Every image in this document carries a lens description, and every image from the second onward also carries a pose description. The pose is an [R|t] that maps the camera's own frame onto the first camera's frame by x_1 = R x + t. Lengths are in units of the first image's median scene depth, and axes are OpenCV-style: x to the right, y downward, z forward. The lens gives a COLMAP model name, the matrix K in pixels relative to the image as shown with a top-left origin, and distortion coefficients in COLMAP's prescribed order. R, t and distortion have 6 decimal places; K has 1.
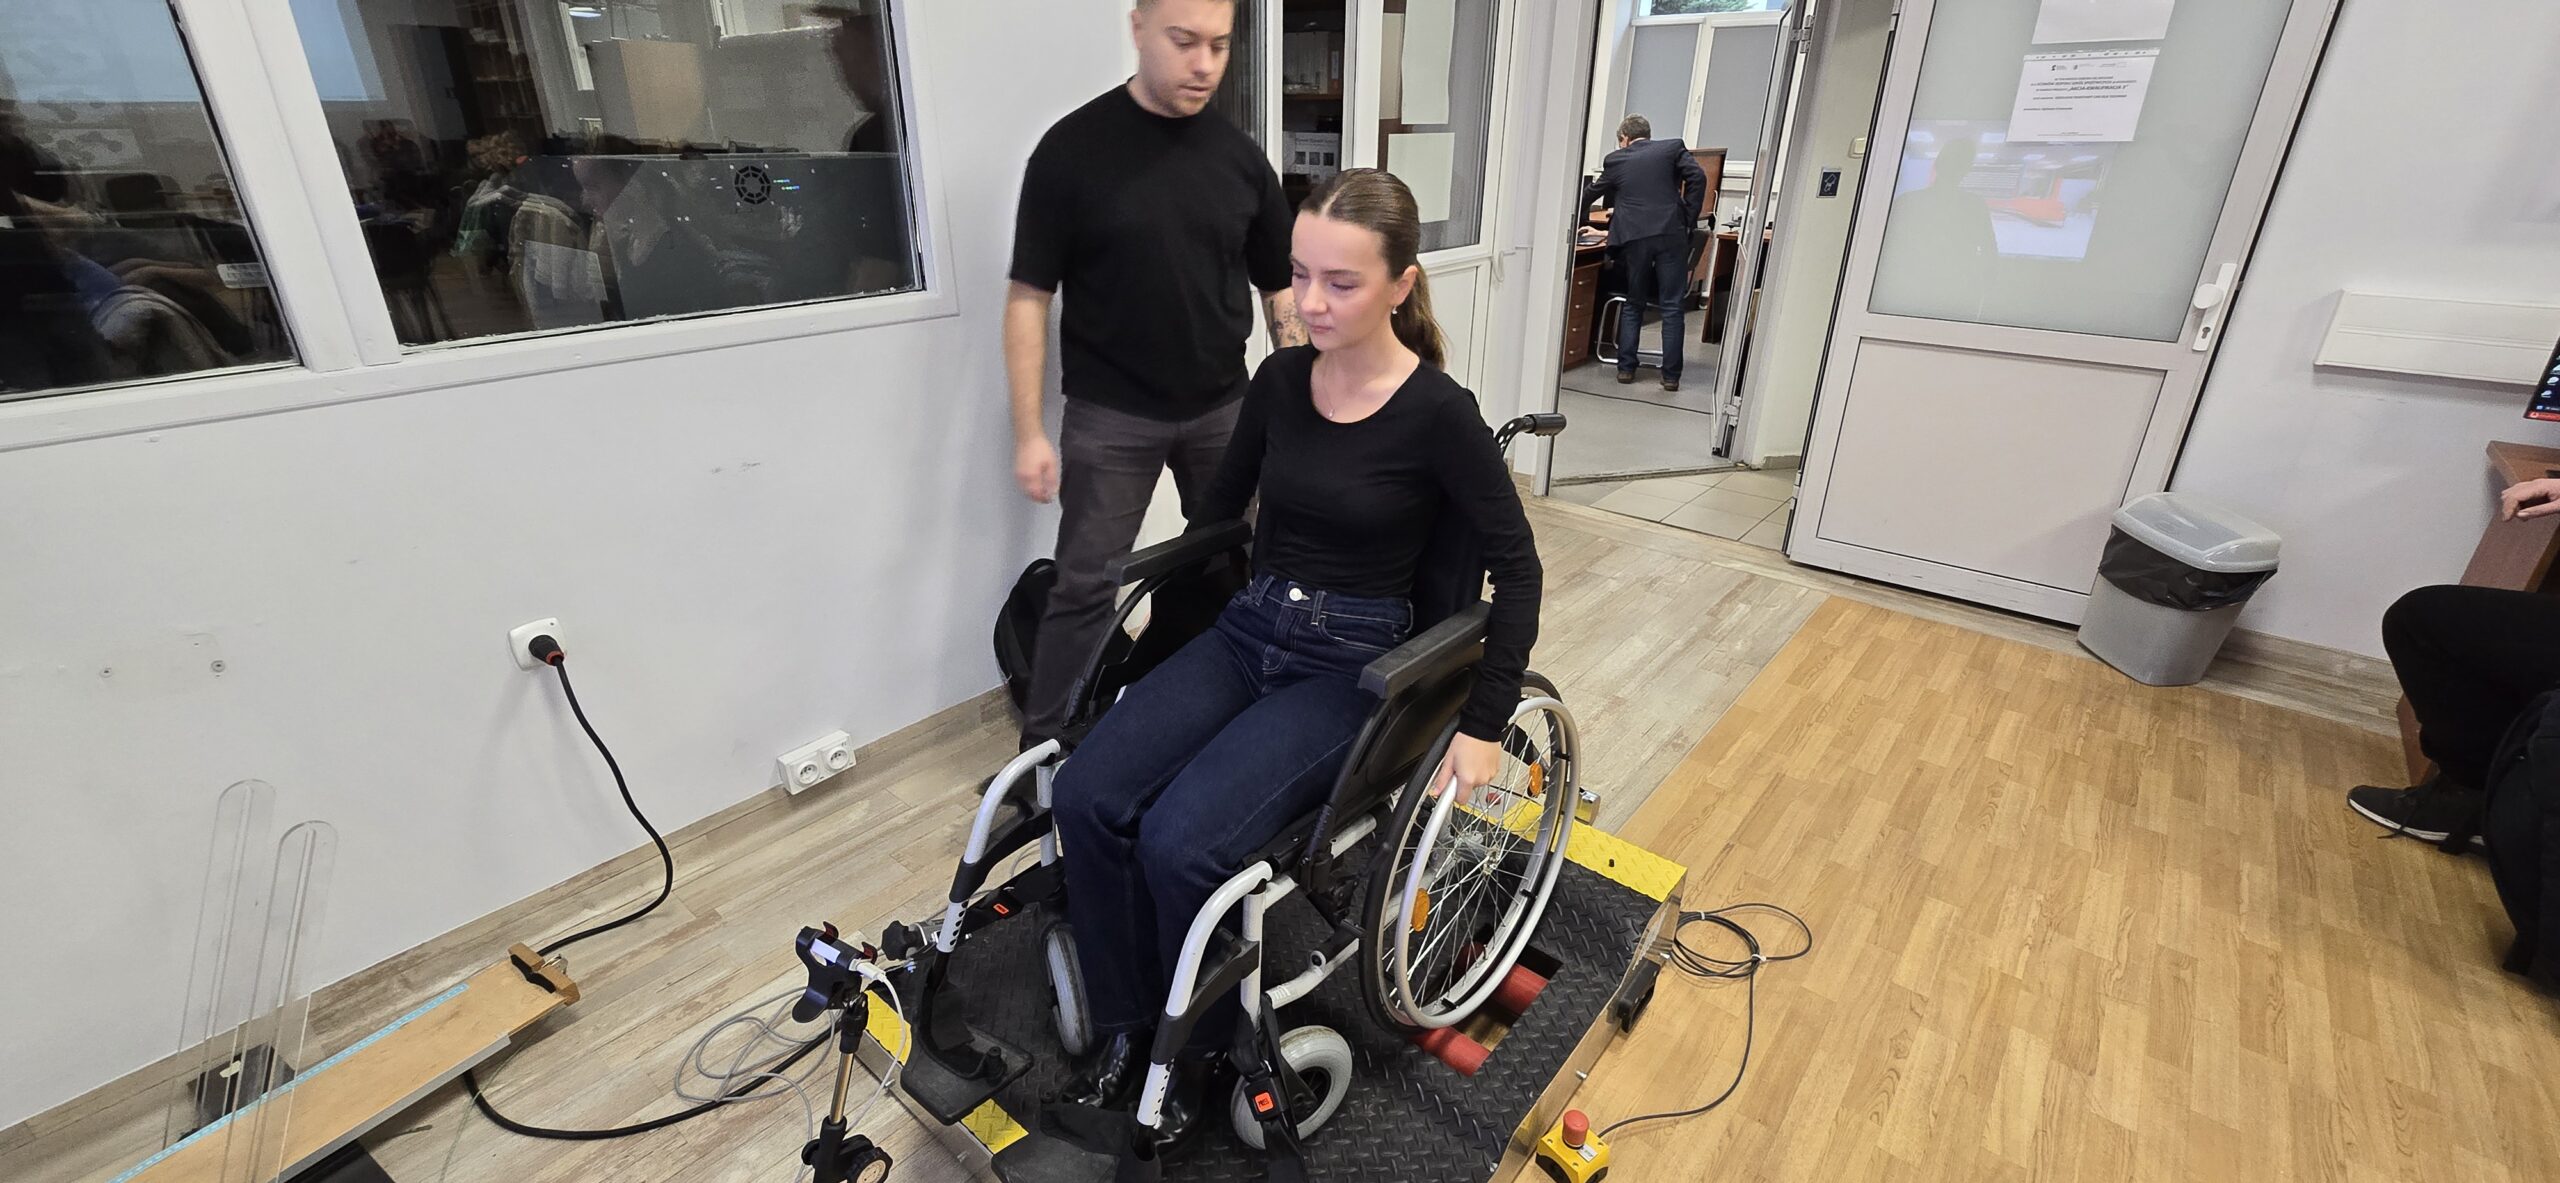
lens RADIAL K [[1053.0, 0, 1296.9], [0, 1053.0, 583.7], [0, 0, 1]] dist [-0.002553, 0.000210]
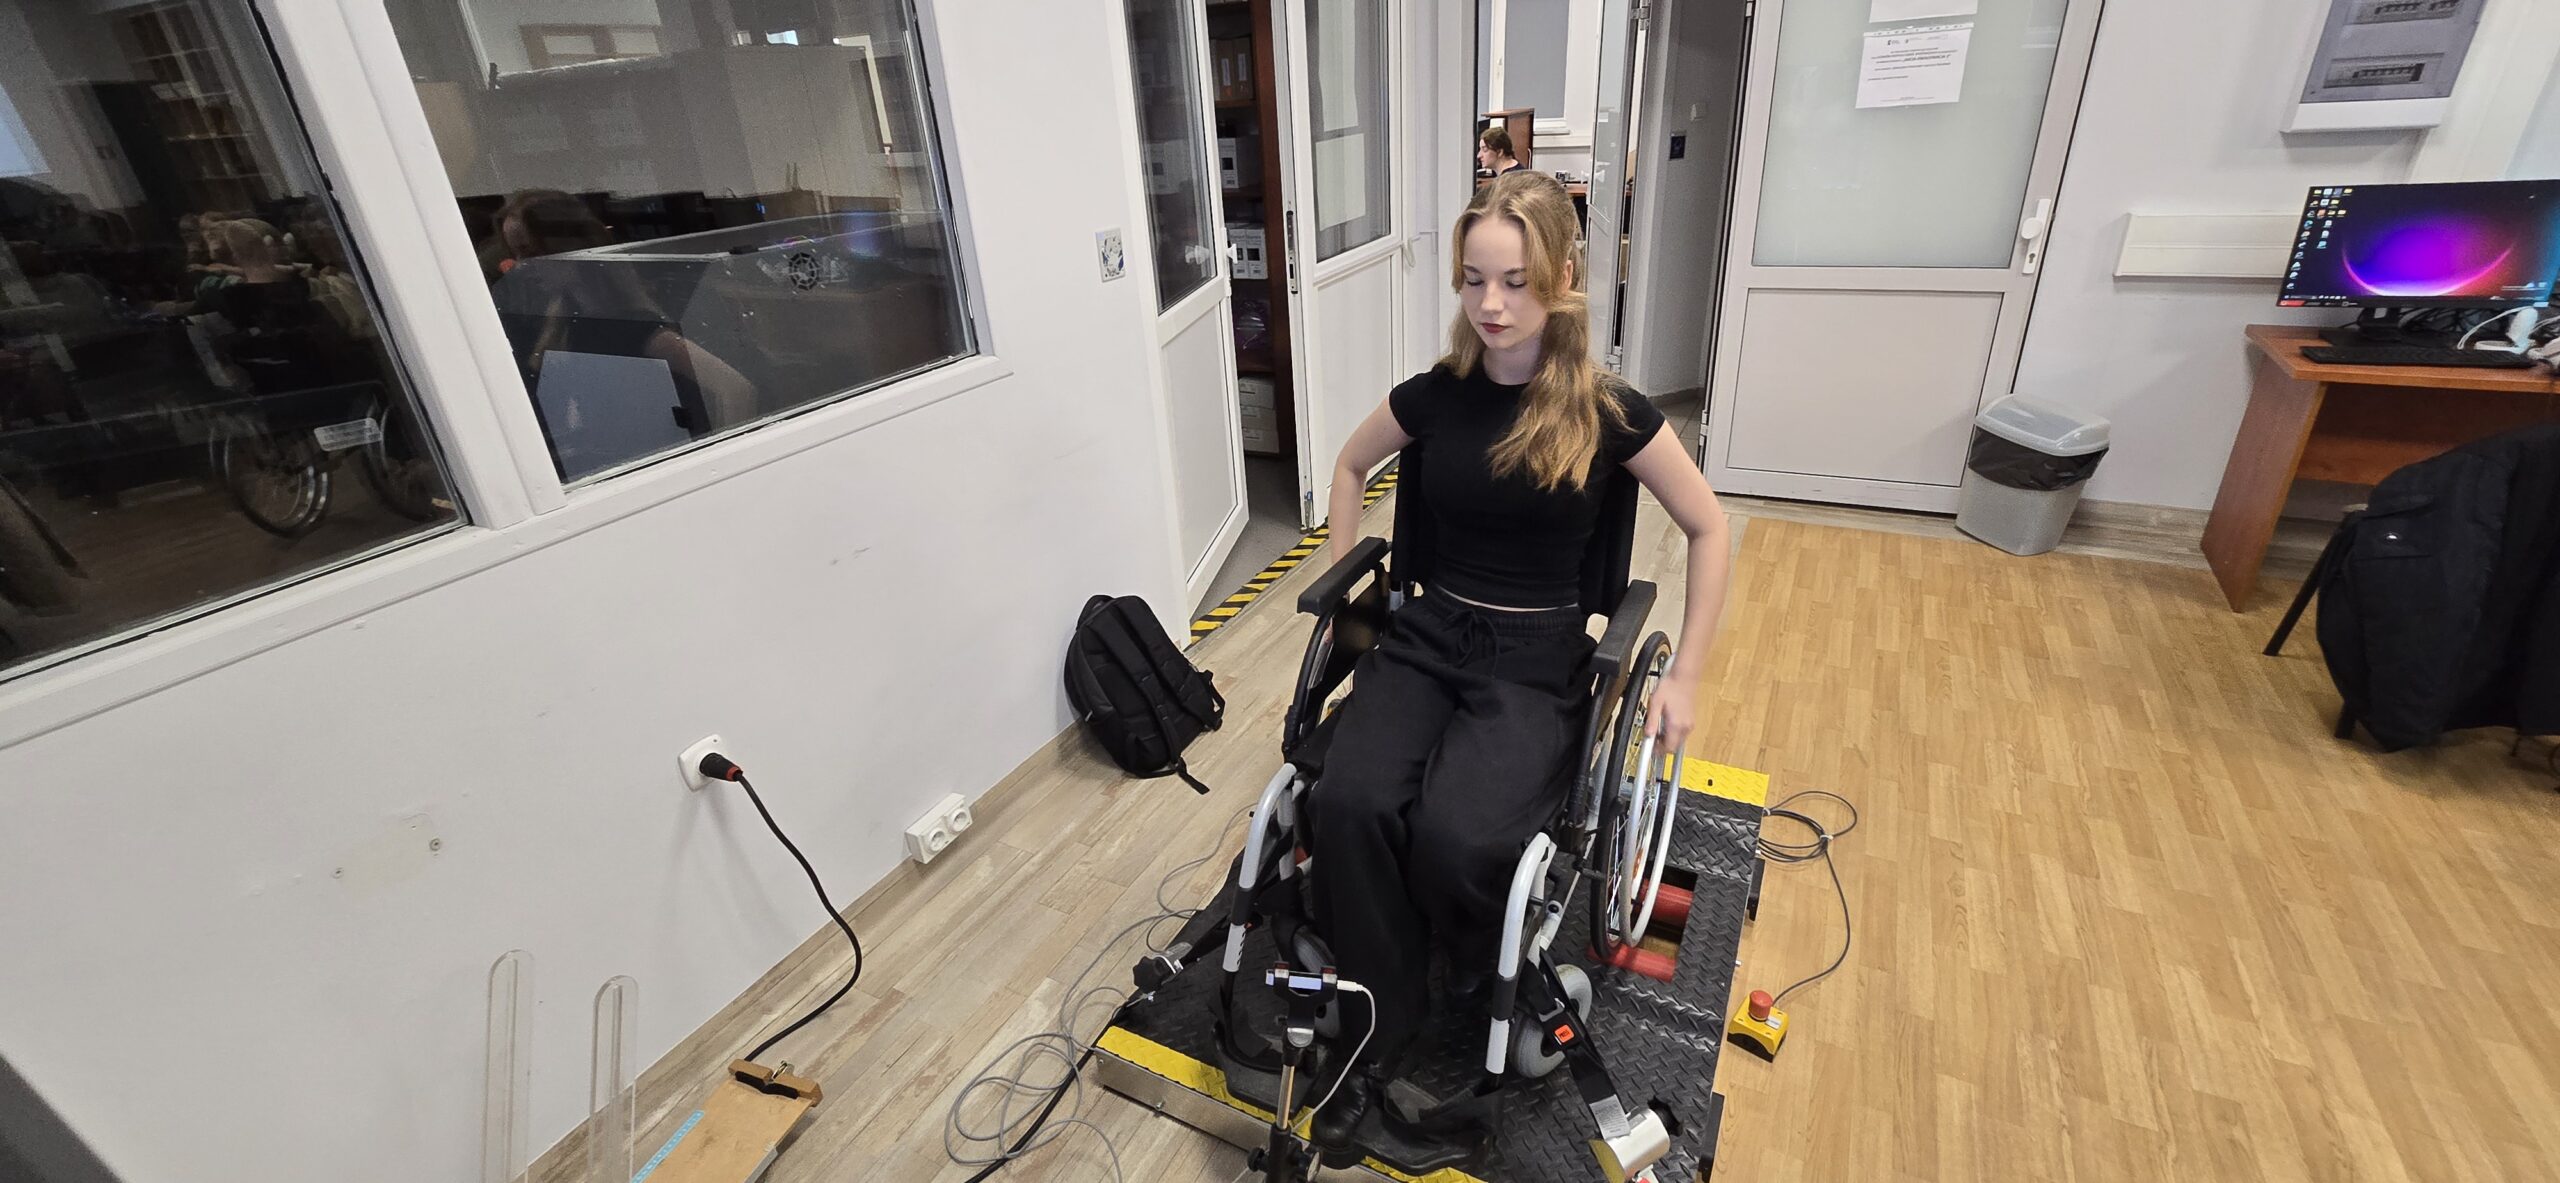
lens RADIAL K [[1049.3, 0, 1295.8], [0, 1049.3, 582.9], [0, 0, 1]] dist [-0.002178, 0.000064]
pose [[0.975092, -0.151594, 0.161909, -0.272388], [0.147040, 0.988329, 0.039820, -0.059707], [-0.166056, -0.015021, 0.986002, -0.058303]]
